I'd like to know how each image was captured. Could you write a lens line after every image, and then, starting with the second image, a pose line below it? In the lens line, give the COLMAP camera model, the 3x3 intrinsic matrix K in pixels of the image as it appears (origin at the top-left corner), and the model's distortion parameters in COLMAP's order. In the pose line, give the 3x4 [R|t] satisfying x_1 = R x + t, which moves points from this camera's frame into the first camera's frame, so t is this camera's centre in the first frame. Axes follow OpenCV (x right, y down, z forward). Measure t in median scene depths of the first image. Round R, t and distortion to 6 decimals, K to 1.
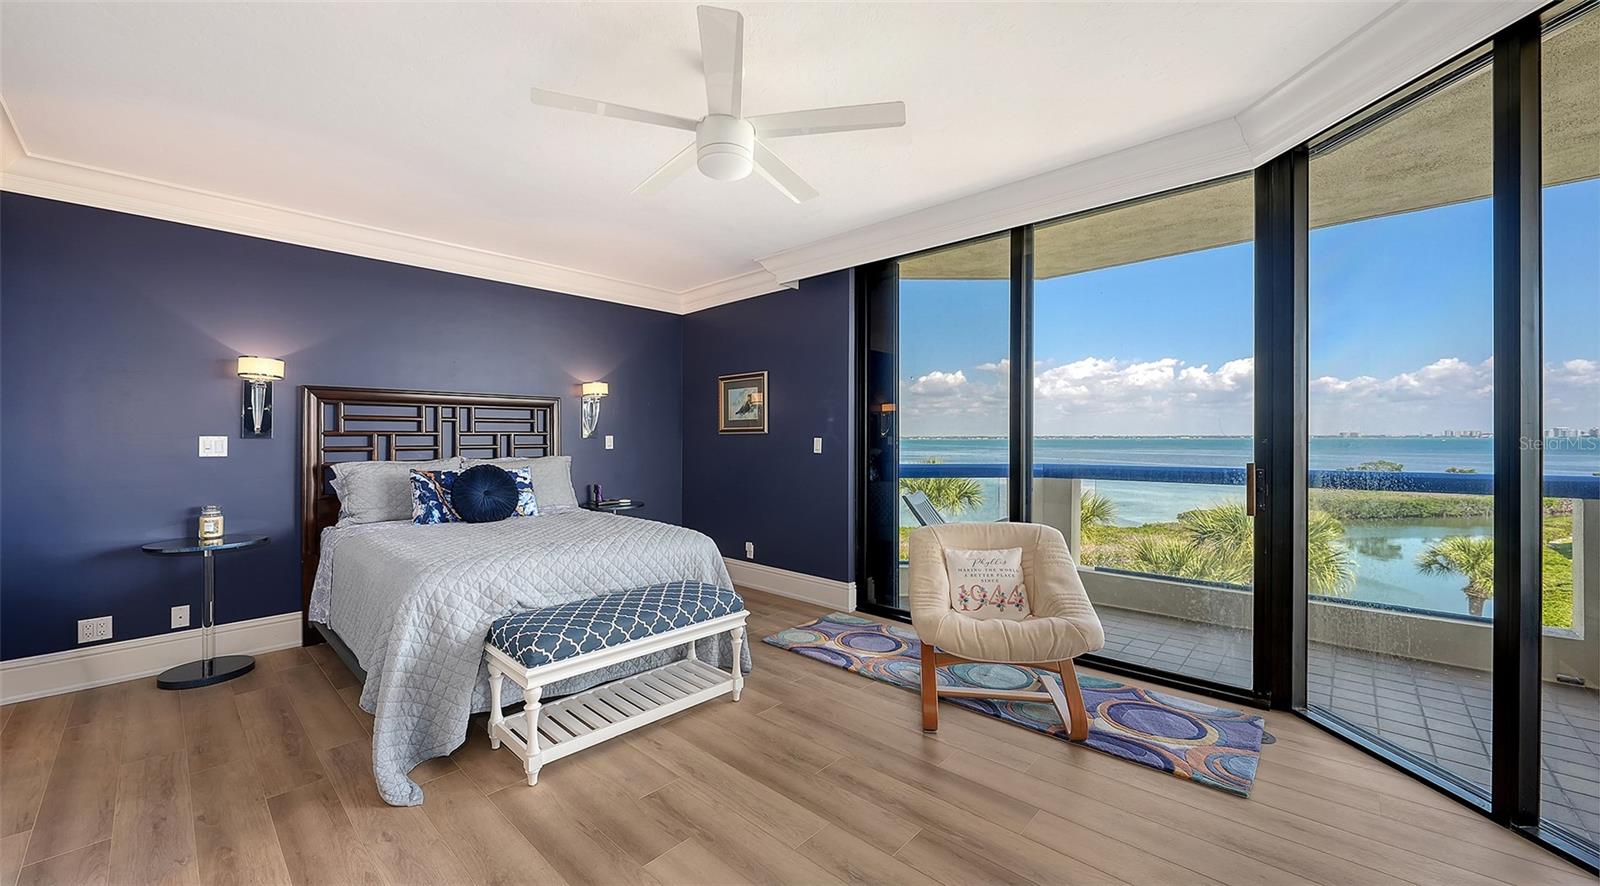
lens RADIAL K [[595.7, 0, 795.8], [0, 595.7, 434.8], [0, 0, 1]] dist [-0.000477, -0.000099]
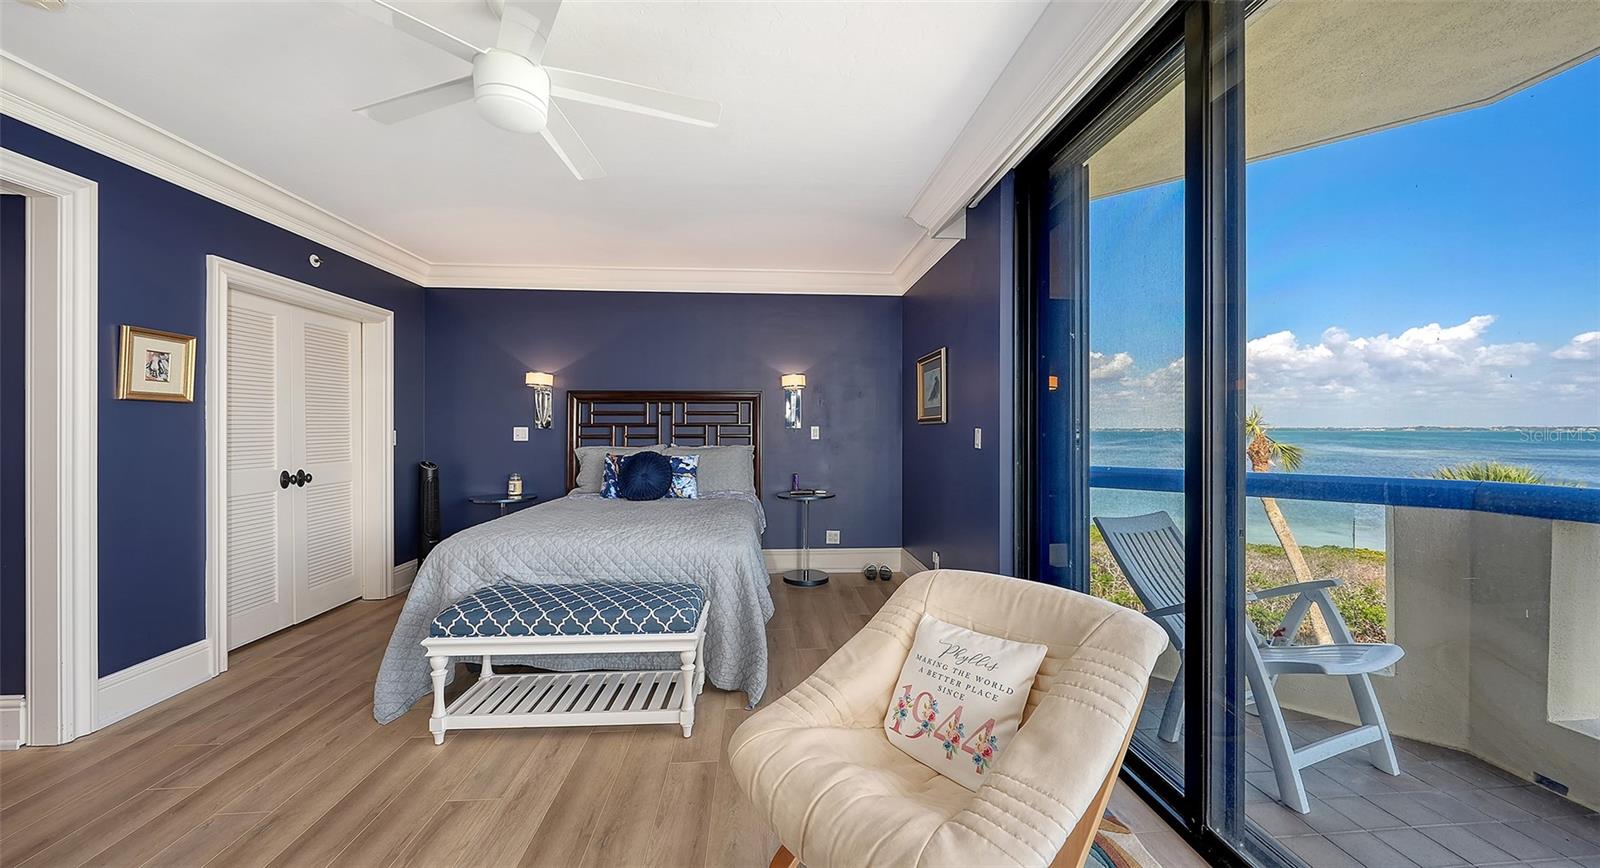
lens RADIAL K [[549.5, 0, 803.0], [0, 549.5, 424.8], [0, 0, 1]] dist [0.000346, 0.000036]
pose [[0.735224, -0.004864, -0.677807, 0.445846], [0.003605, 0.999988, -0.003265, 0.002971], [0.677814, -0.000043, 0.735233, 0.428526]]
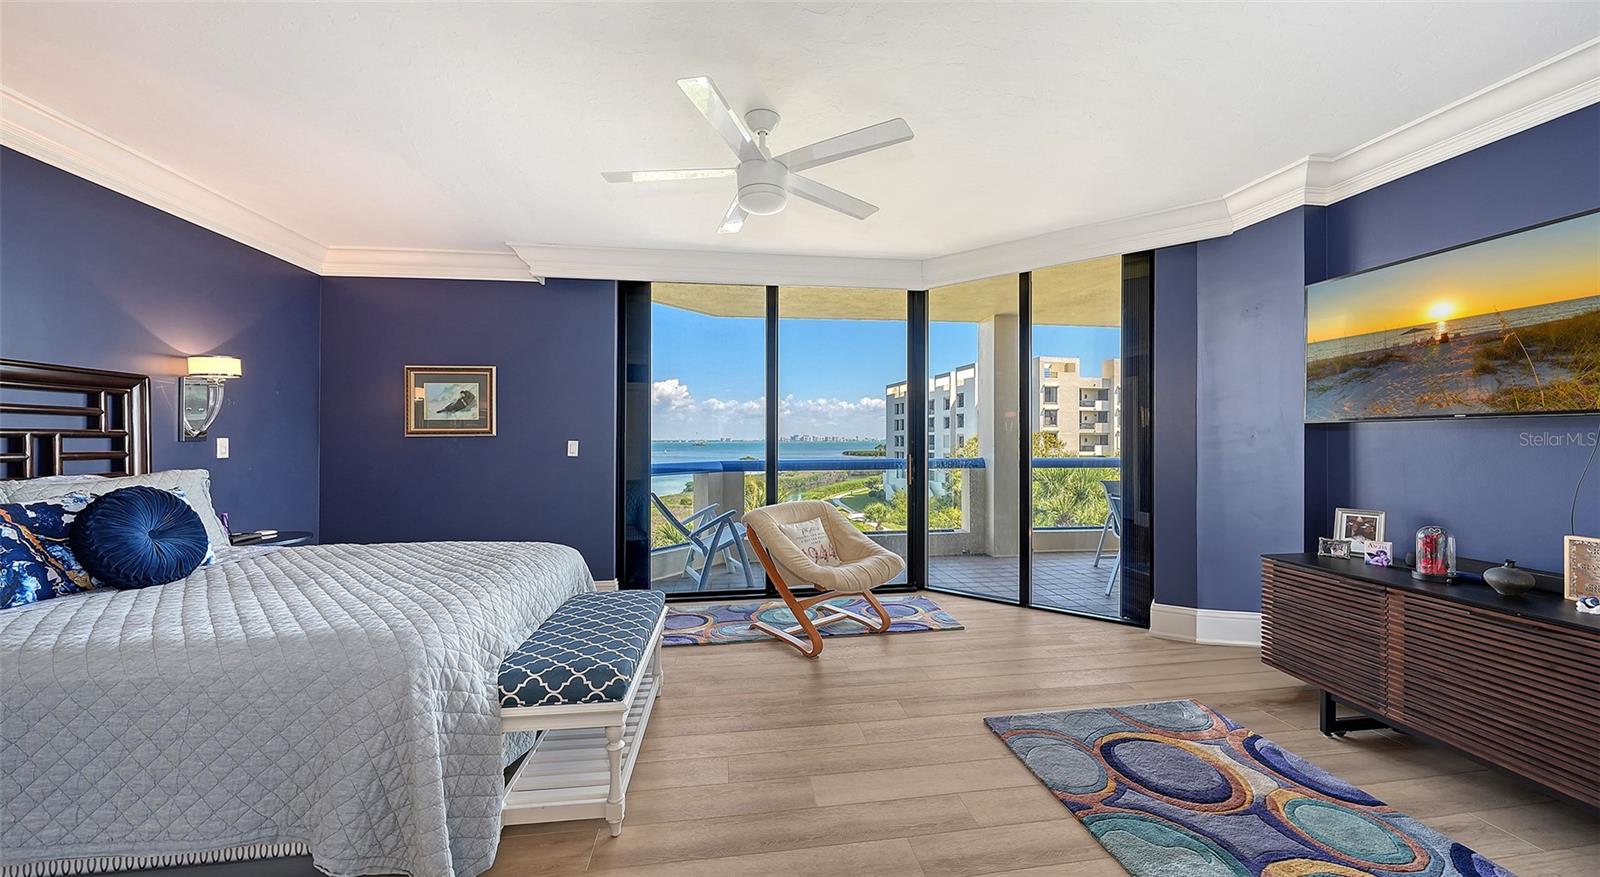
lens RADIAL K [[546.1, 0, 804.7], [0, 546.1, 430.6], [0, 0, 1]] dist [-0.000313, -0.000086]
pose [[0.634611, 0.013665, 0.772711, -0.538077], [-0.002128, 0.999871, -0.015934, 0.002648], [-0.772829, 0.008467, 0.634558, 0.162243]]
